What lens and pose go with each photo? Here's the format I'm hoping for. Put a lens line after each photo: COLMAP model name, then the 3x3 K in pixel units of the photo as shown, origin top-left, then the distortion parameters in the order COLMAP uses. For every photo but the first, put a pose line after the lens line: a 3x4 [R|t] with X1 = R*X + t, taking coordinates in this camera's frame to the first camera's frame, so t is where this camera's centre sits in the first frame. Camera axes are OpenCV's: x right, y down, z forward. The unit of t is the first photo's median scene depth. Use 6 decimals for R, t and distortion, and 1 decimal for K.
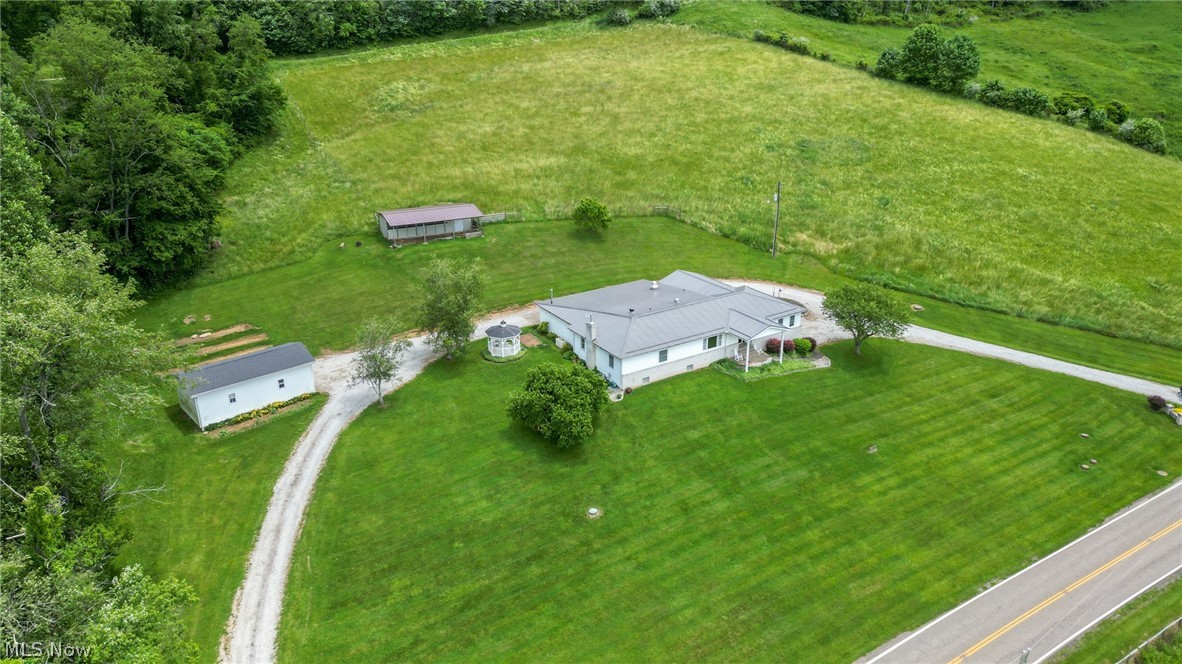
lens RADIAL K [[832.9, 0, 590.9], [0, 832.9, 323.9], [0, 0, 1]] dist [0.080035, -0.073384]
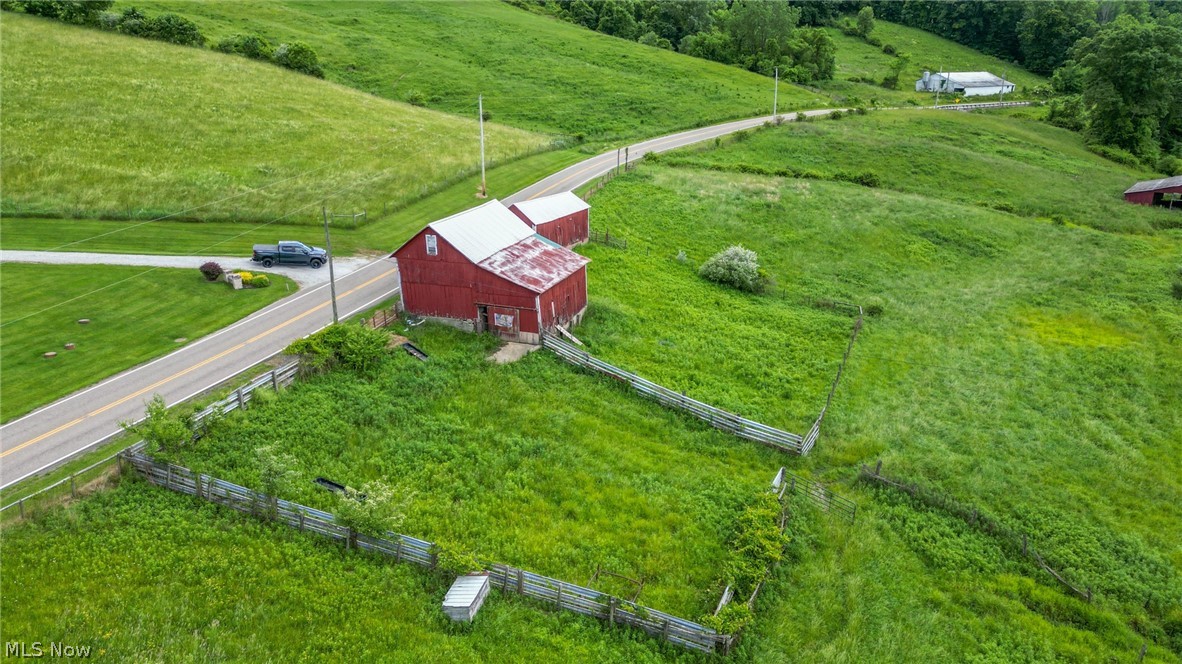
lens RADIAL K [[832.9, 0, 590.9], [0, 832.9, 323.9], [0, 0, 1]] dist [0.080035, -0.073384]
pose [[0.752362, -0.205438, 0.625897, 0.275838], [0.239511, 0.970411, 0.030613, 0.128698], [-0.613666, 0.126877, 0.779305, 0.115418]]
